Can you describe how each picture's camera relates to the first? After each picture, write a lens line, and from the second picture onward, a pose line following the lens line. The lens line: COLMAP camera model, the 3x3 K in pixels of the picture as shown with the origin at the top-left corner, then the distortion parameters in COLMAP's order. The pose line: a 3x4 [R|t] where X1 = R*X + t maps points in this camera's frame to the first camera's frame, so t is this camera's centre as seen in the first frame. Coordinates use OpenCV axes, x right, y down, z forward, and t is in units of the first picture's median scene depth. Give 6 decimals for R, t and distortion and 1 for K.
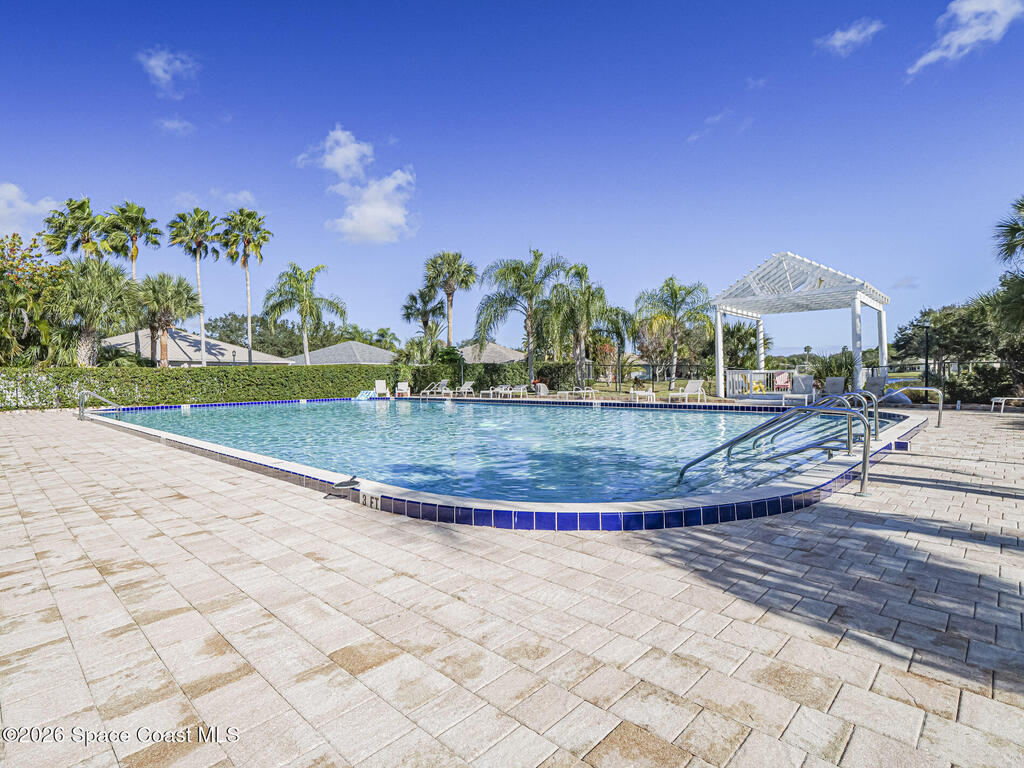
lens RADIAL K [[523.7, 0, 512.0], [0, 523.7, 384.0], [0, 0, 1]] dist [-0.000171, -0.000031]
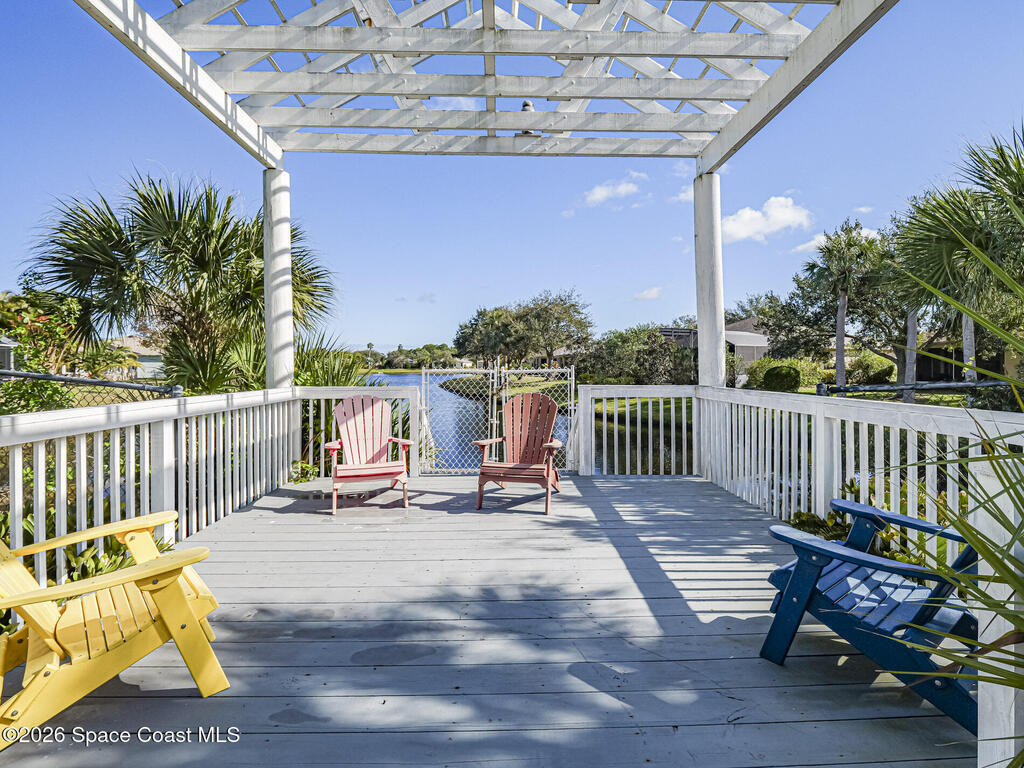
lens RADIAL K [[498.2, 0, 511.0], [0, 498.2, 368.7], [0, 0, 1]] dist [-0.001568, -0.000265]
pose [[0.703445, 0.008641, 0.710698, 0.378717], [0.002366, 0.999892, -0.014498, -0.032190], [-0.710746, 0.011880, 0.703348, 0.748789]]
